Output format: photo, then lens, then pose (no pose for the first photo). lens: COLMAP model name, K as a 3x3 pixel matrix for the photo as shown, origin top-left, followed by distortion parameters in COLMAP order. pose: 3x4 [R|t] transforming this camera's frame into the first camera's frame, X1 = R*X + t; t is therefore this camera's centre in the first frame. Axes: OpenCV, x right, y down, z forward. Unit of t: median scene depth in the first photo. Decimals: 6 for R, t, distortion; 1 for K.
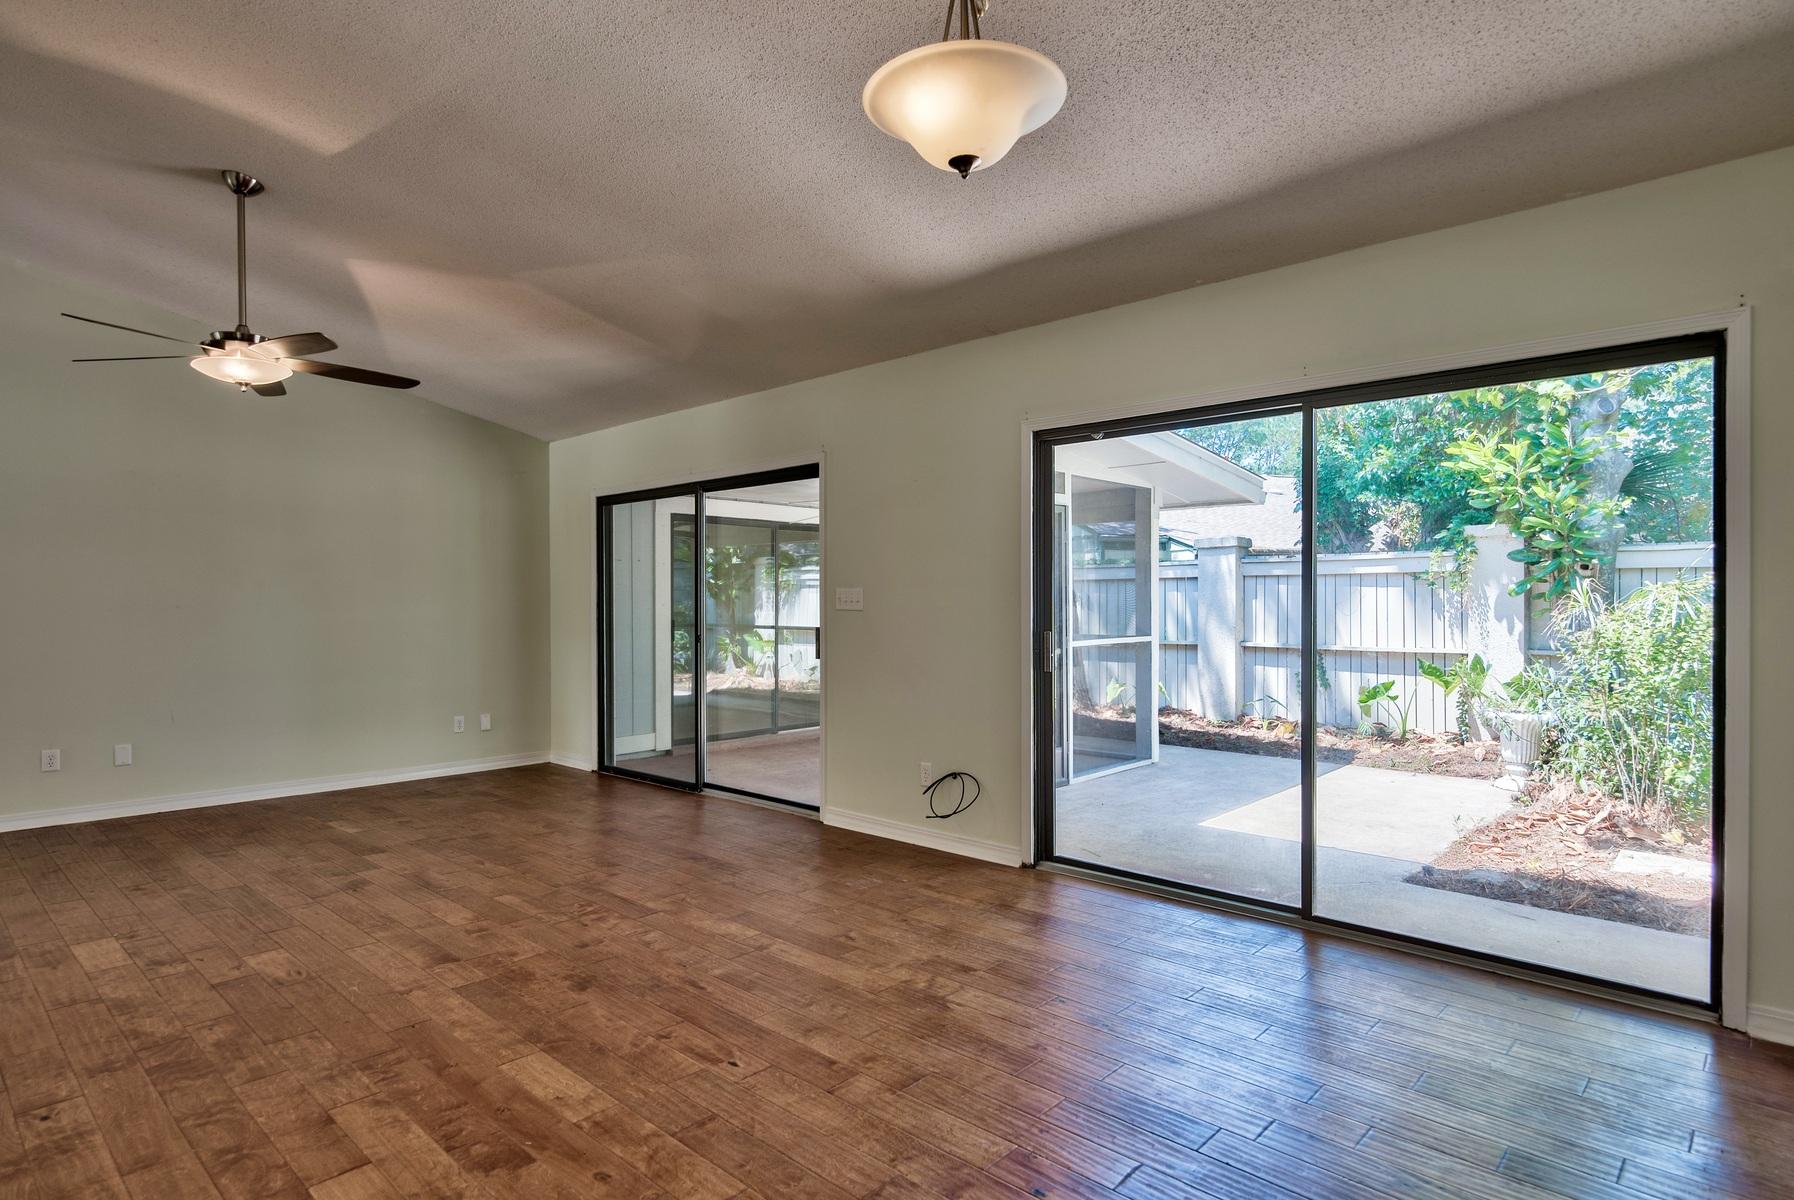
lens RADIAL K [[977.1, 0, 896.1], [0, 977.1, 600.1], [0, 0, 1]] dist [-0.000756, 0.000169]
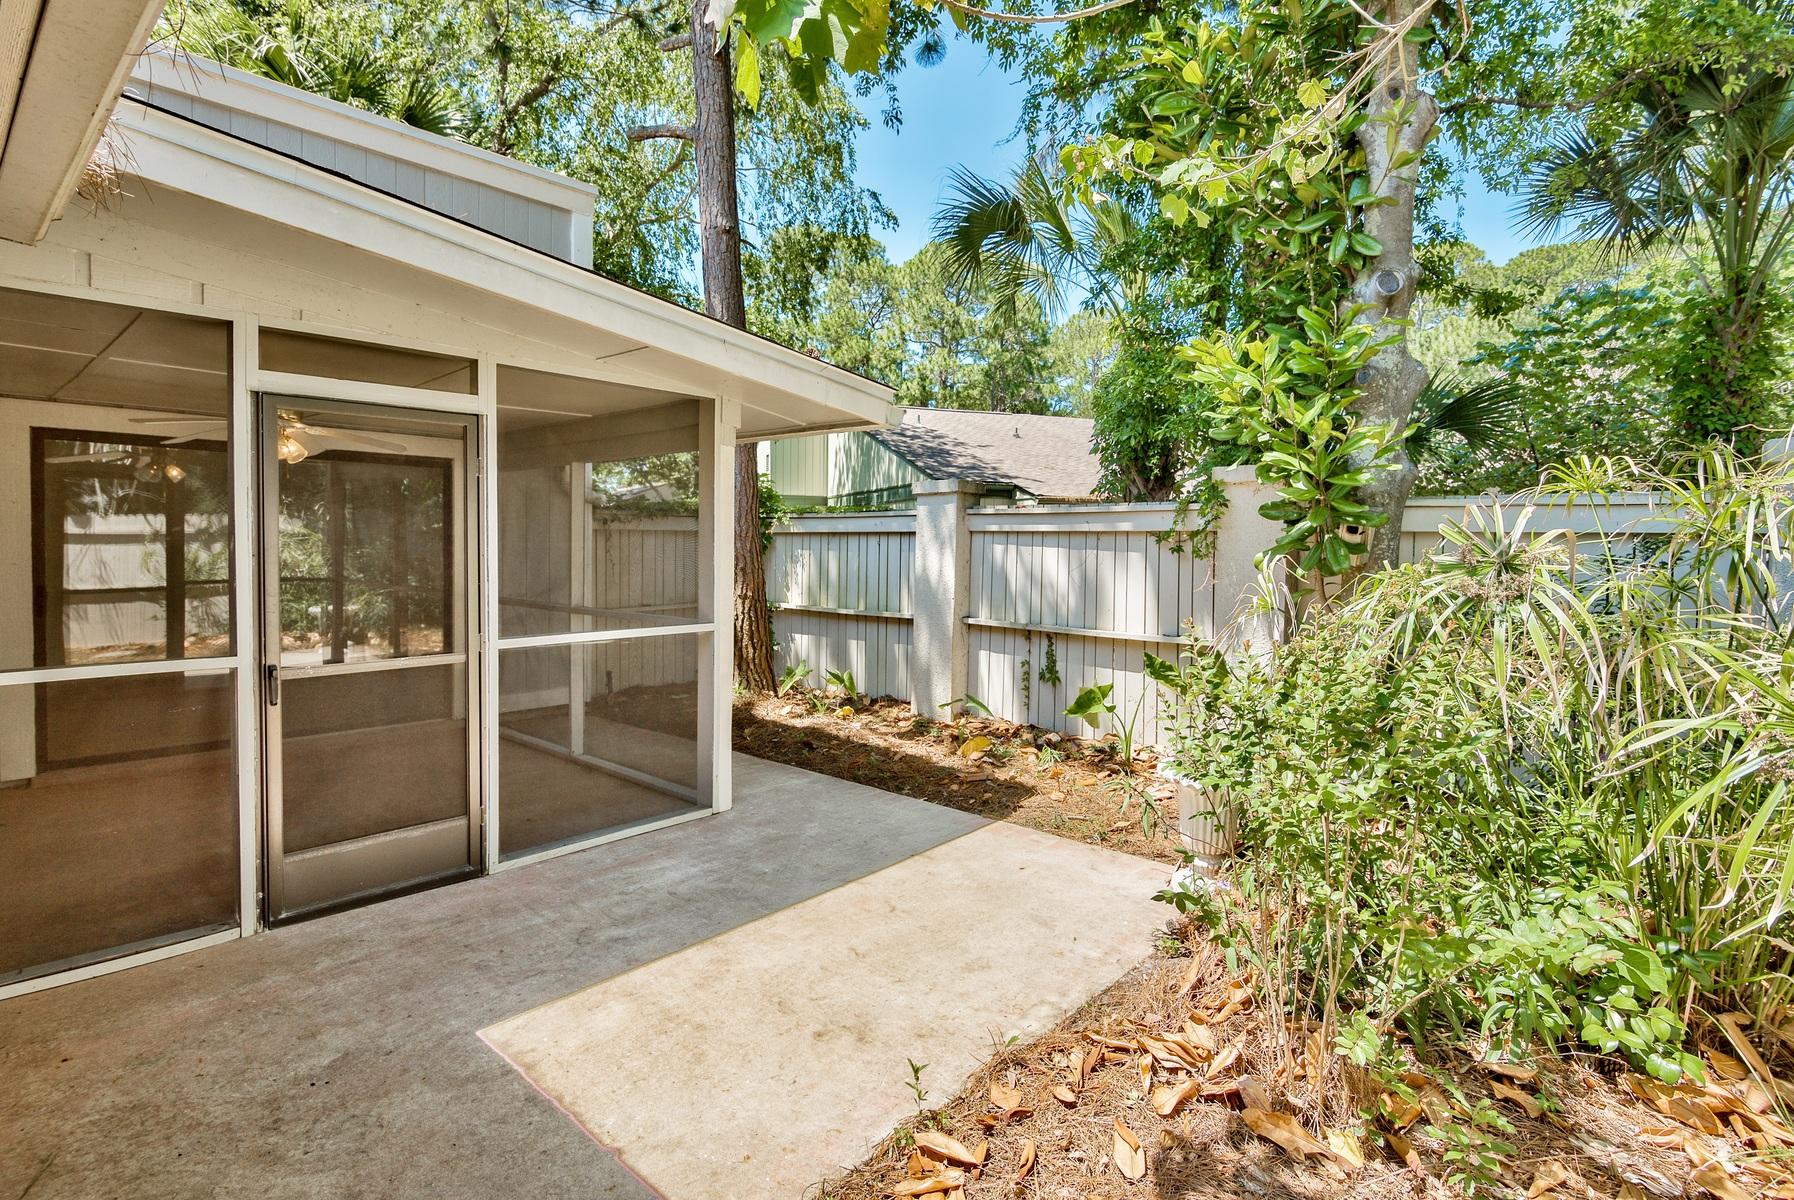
lens RADIAL K [[892.2, 0, 911.8], [0, 892.2, 557.1], [0, 0, 1]] dist [0.002103, 0.000493]
pose [[0.999417, 0.014866, 0.030733, 0.342584], [-0.015349, 0.999761, 0.015548, -0.018018], [-0.030495, -0.016010, 0.999407, 0.356233]]
